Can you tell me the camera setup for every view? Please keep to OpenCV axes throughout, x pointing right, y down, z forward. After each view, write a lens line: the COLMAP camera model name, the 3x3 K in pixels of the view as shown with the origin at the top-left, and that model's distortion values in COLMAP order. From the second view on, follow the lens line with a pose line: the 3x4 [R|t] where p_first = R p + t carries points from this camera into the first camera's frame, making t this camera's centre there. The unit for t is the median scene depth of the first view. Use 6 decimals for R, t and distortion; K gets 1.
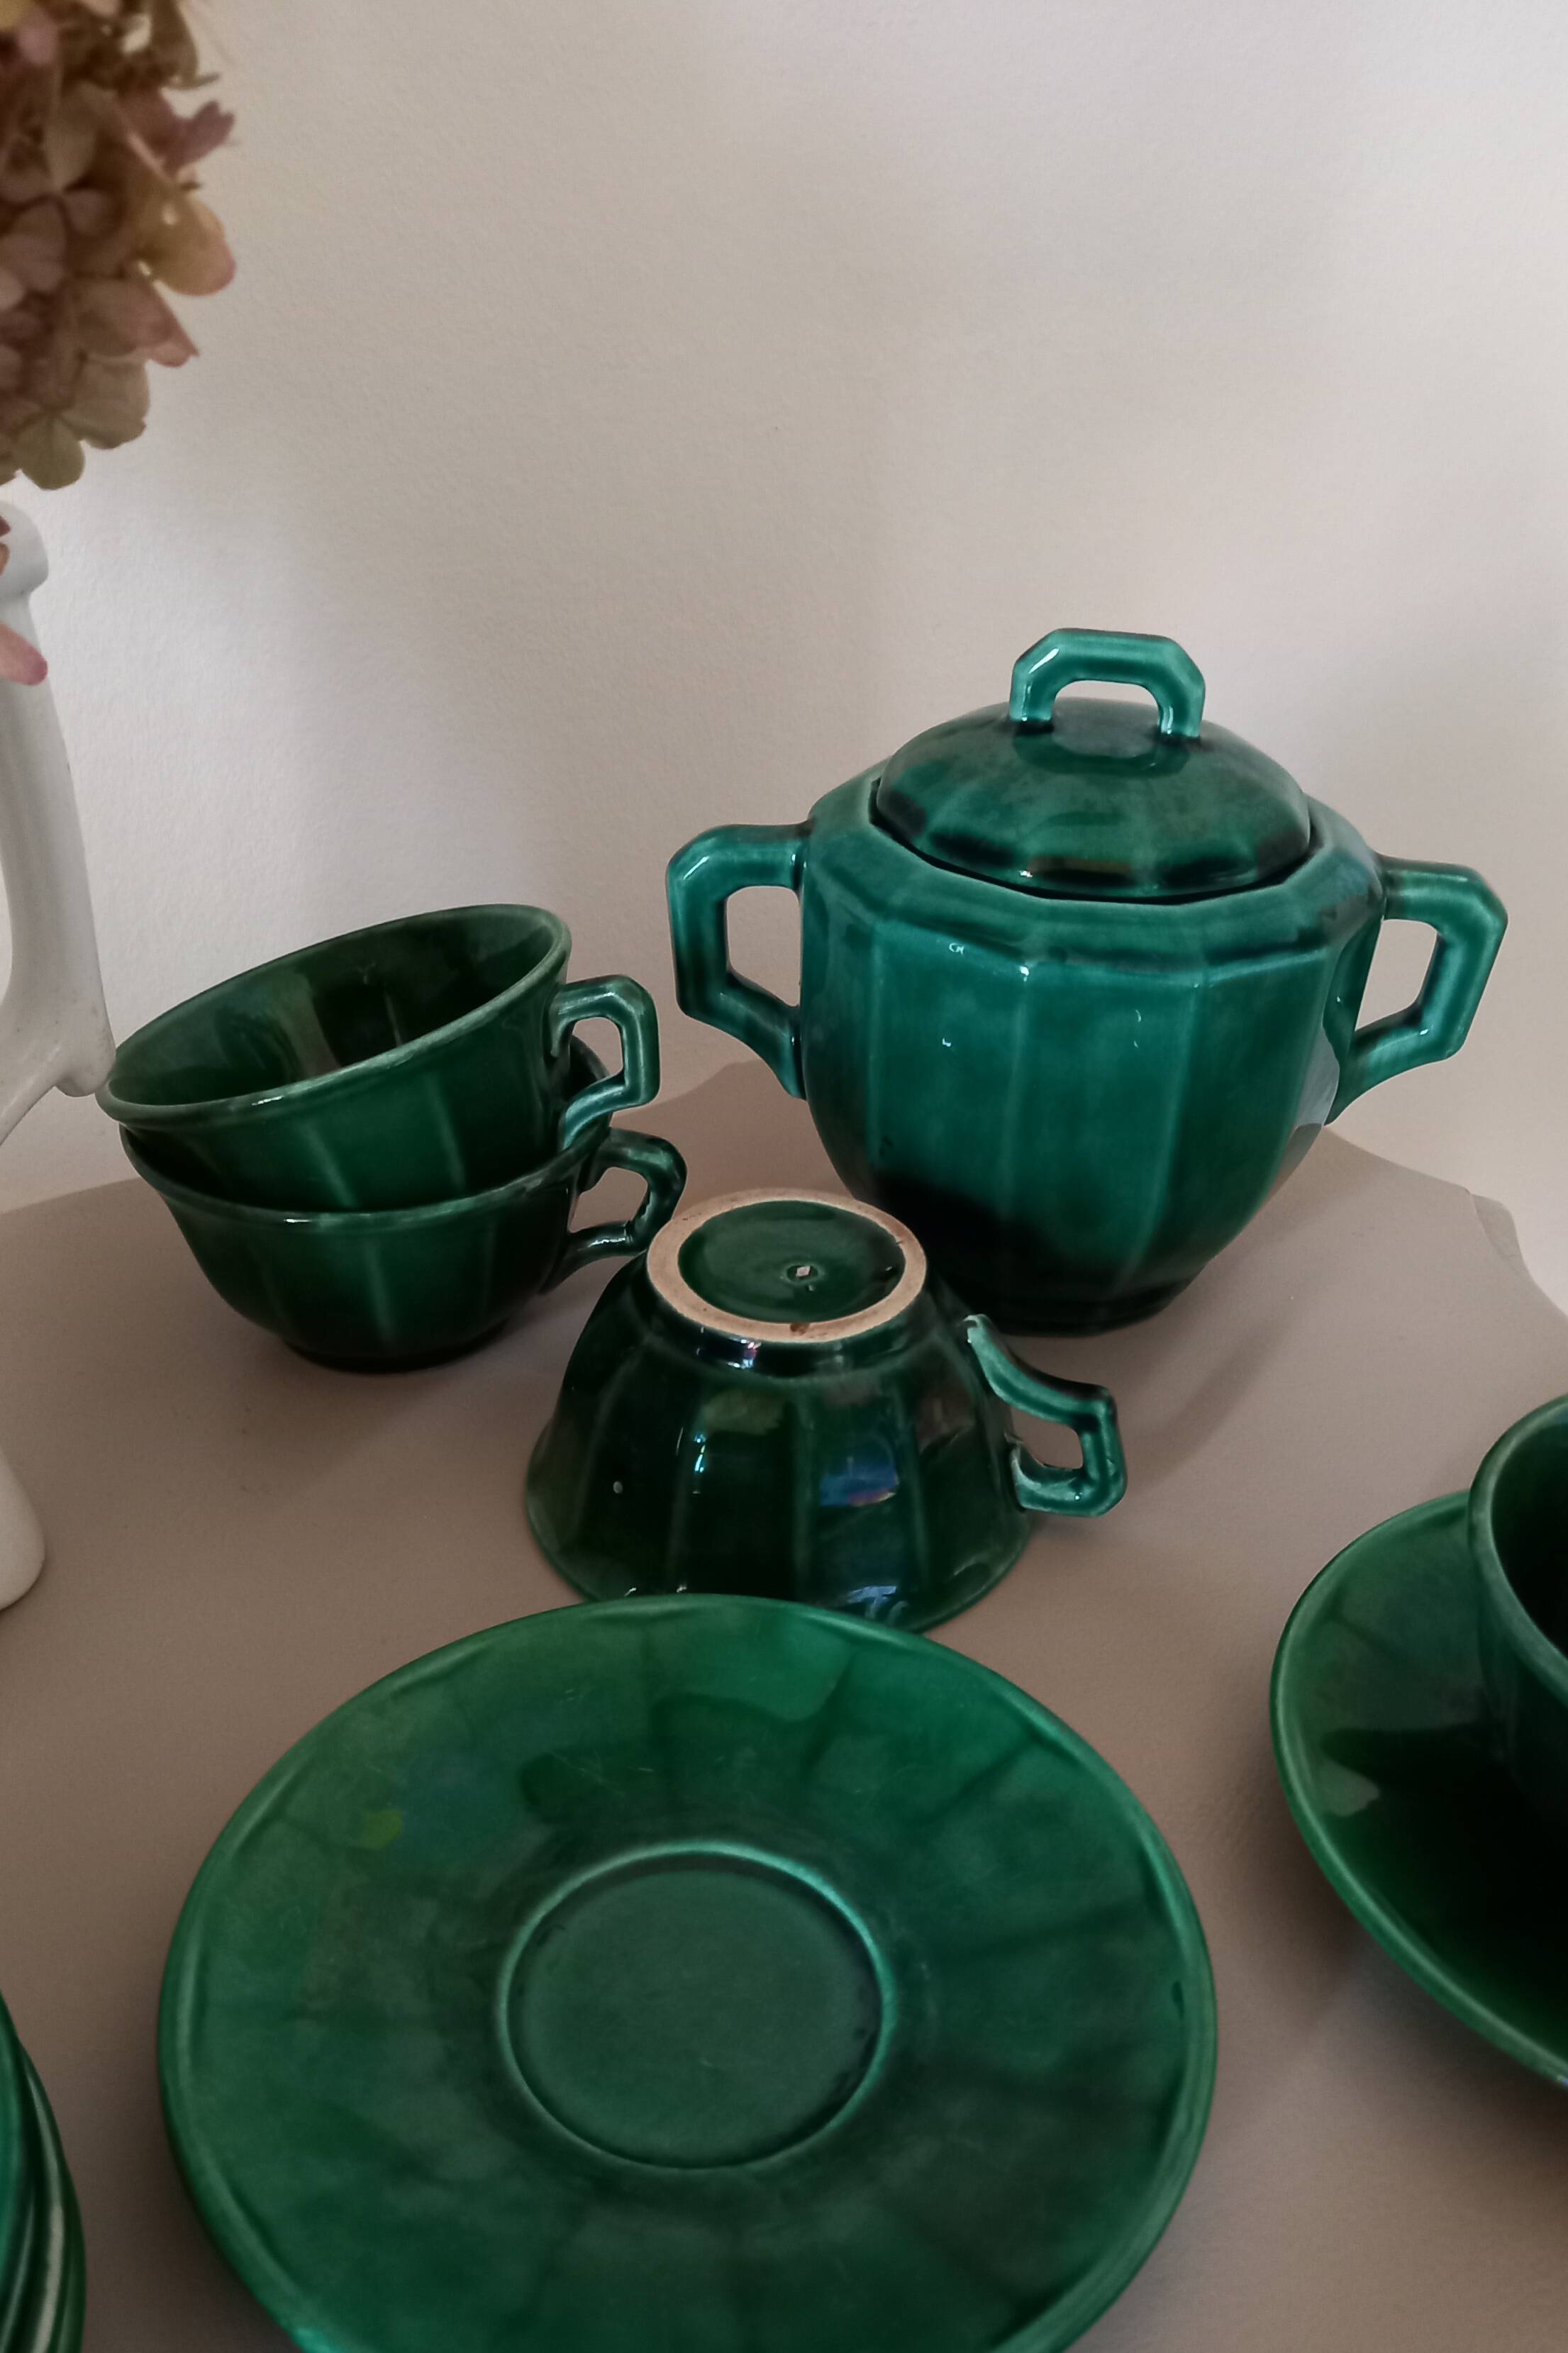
lens RADIAL K [[2058.6, 0, 782.9], [0, 2058.6, 1390.9], [0, 0, 1]] dist [0.014236, -0.025092]
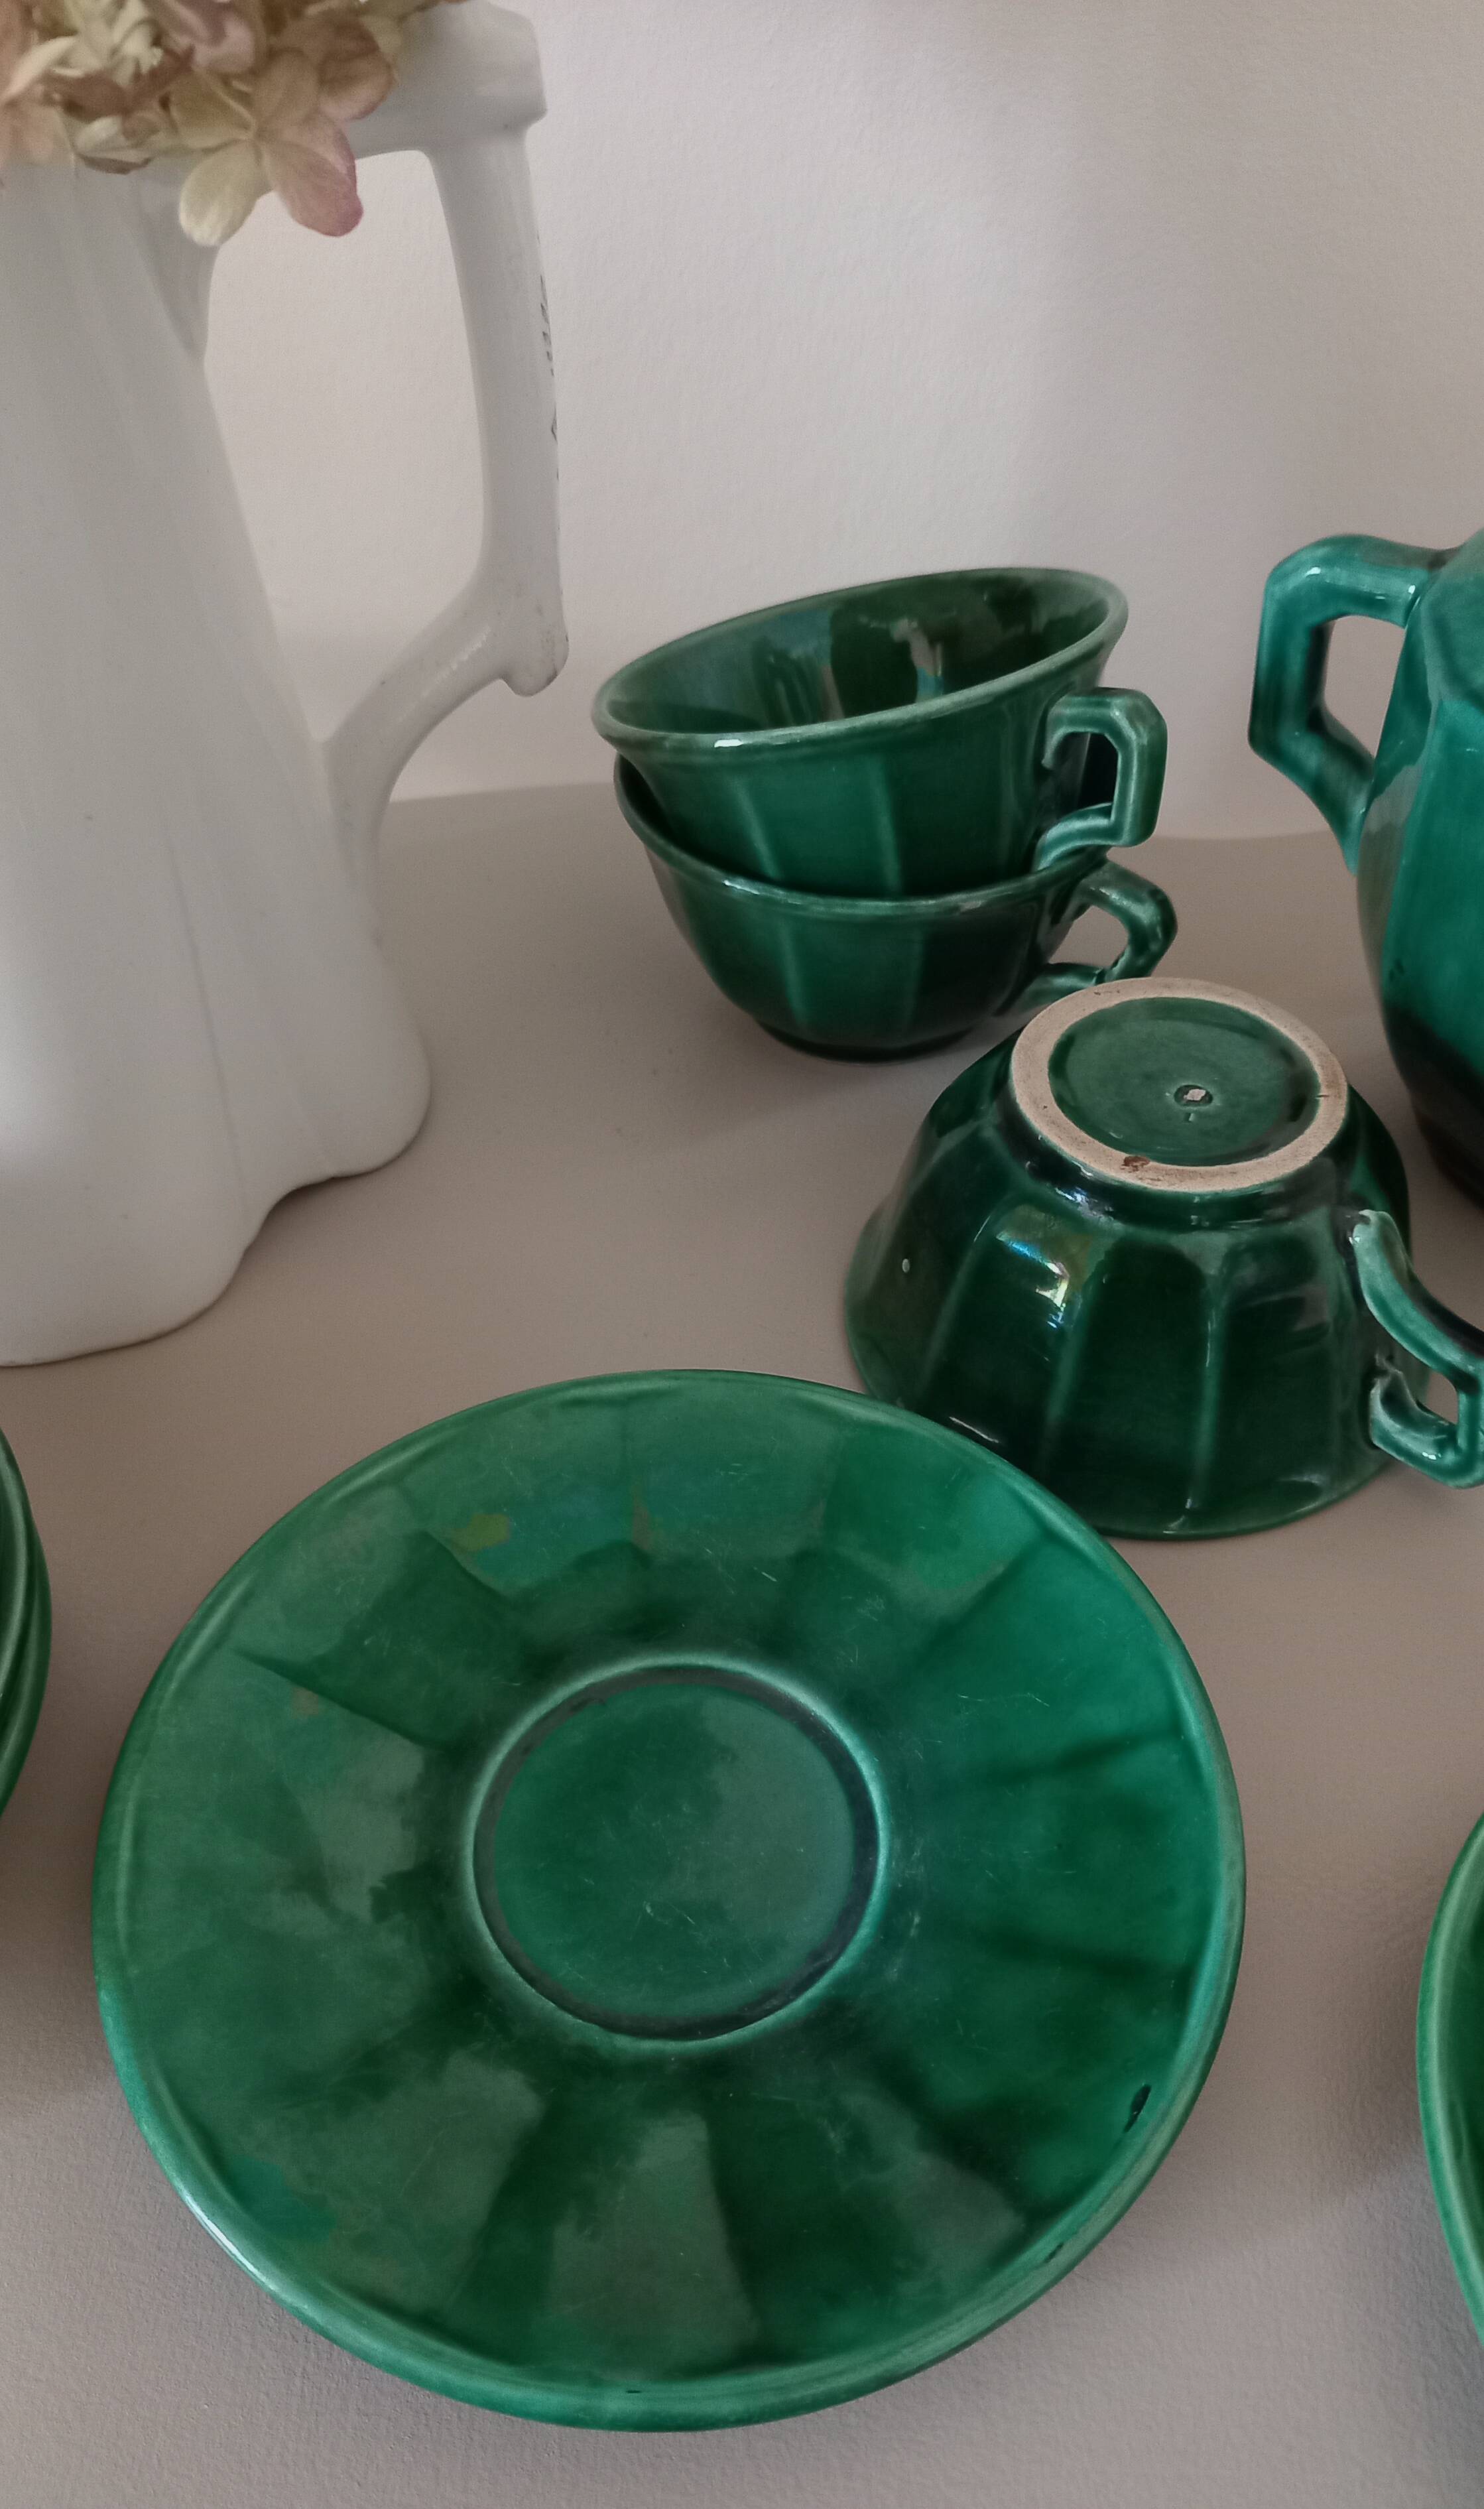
lens RADIAL K [[1964.3, 0, 756.1], [0, 1964.3, 1312.7], [0, 0, 1]] dist [-0.002147, -0.003650]
pose [[0.862950, 0.343814, -0.370283, 0.183198], [-0.278979, 0.935185, 0.218172, -0.100131], [0.421294, -0.084971, 0.902935, 0.189621]]
